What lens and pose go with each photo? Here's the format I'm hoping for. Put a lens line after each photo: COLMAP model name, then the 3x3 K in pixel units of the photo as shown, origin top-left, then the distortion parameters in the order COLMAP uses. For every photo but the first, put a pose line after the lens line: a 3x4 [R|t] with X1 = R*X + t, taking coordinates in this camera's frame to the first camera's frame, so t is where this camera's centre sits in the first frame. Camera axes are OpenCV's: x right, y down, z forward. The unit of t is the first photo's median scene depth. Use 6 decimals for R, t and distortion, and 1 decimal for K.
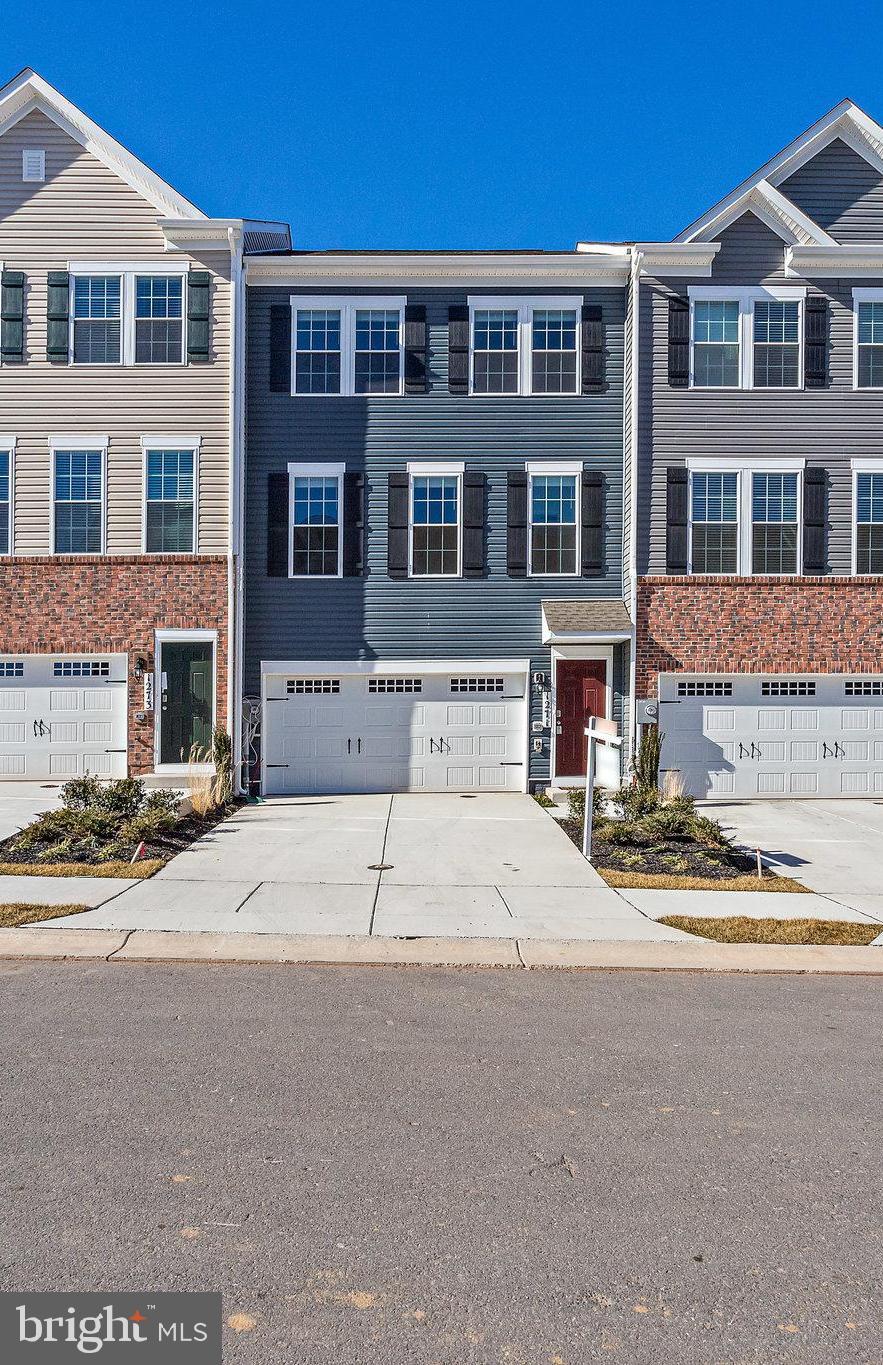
lens RADIAL K [[1031.4, 0, 441.7], [0, 1031.4, 723.4], [0, 0, 1]] dist [-0.011802, 0.010095]
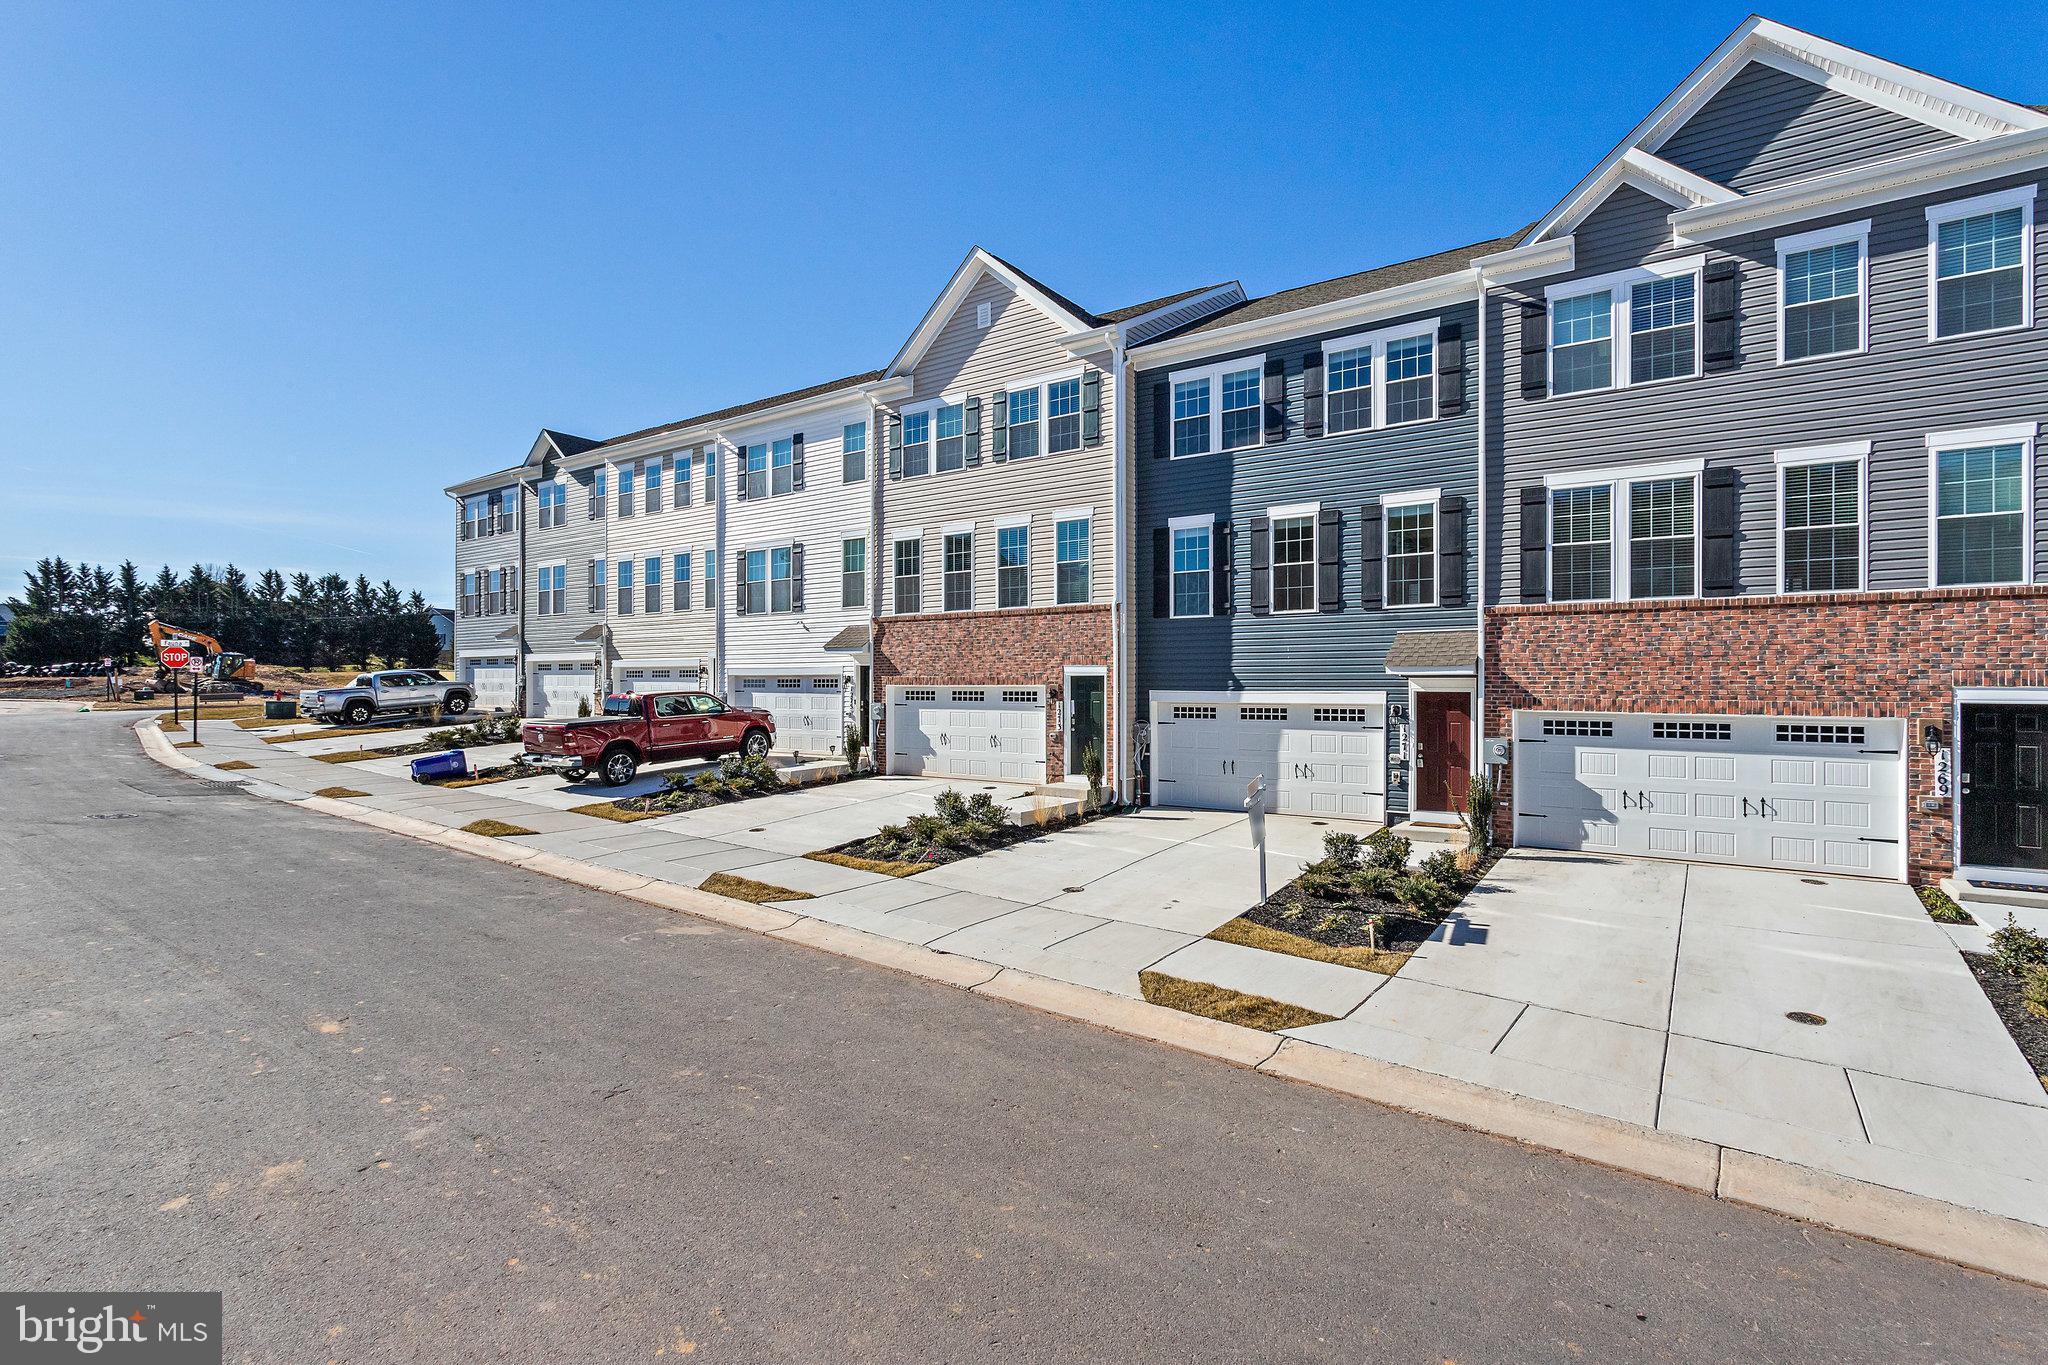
lens RADIAL K [[1026.0, 0, 1024.0], [0, 1026.0, 682.5], [0, 0, 1]] dist [-0.035121, 0.021687]
pose [[0.779536, 0.009728, -0.626281, 0.439638], [-0.005916, 0.999949, 0.008168, -0.078241], [0.626329, -0.002662, 0.779554, 0.009643]]
